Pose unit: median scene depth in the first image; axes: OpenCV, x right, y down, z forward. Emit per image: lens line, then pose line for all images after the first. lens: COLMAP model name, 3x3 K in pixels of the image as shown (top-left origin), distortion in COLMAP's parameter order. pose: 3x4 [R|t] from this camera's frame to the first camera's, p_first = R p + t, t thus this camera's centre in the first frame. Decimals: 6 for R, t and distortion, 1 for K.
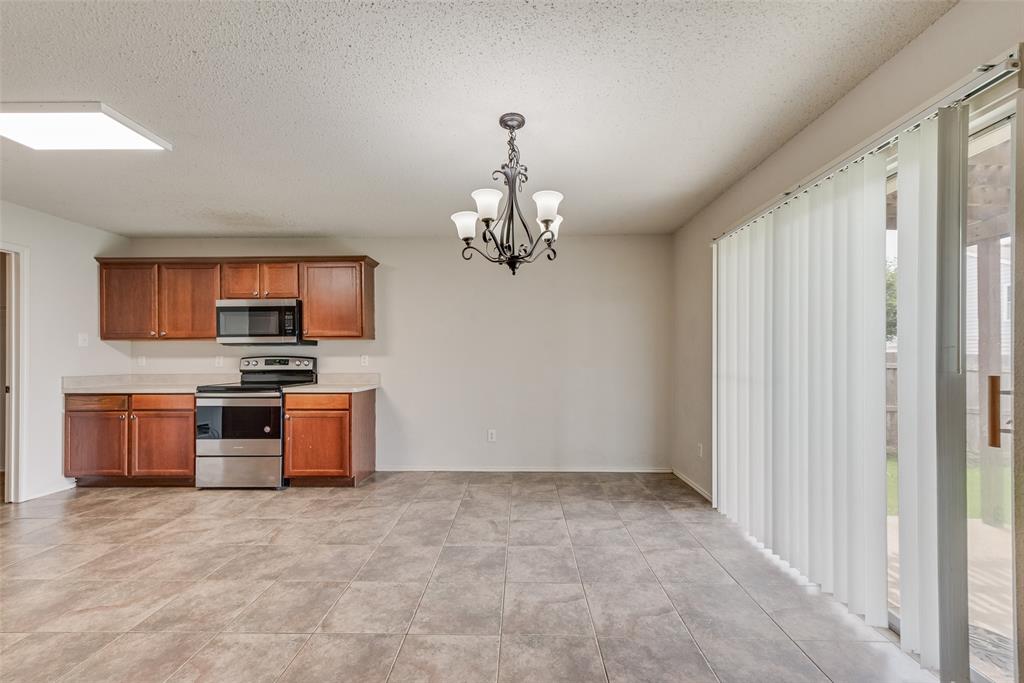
lens RADIAL K [[417.1, 0, 514.8], [0, 417.1, 348.7], [0, 0, 1]] dist [-0.067998, 0.036119]
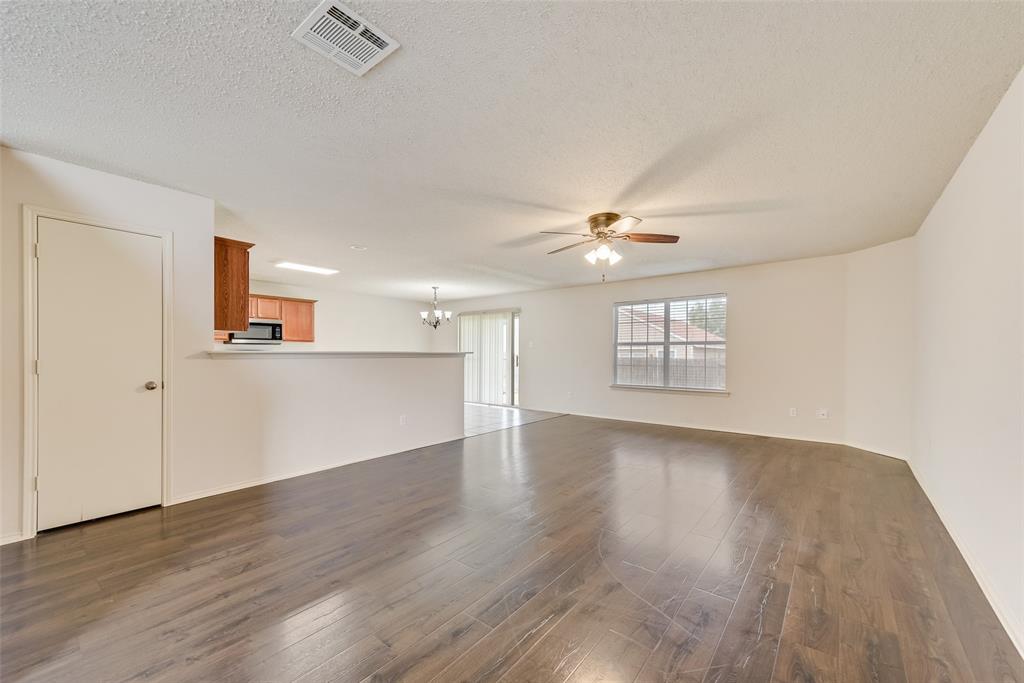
lens RADIAL K [[417.1, 0, 514.8], [0, 417.1, 348.7], [0, 0, 1]] dist [-0.067998, 0.036119]
pose [[0.551818, 0.019535, 0.833735, -1.477859], [-0.024211, 0.999679, -0.007399, -0.002937], [-0.833613, -0.016103, 0.552115, -0.894453]]
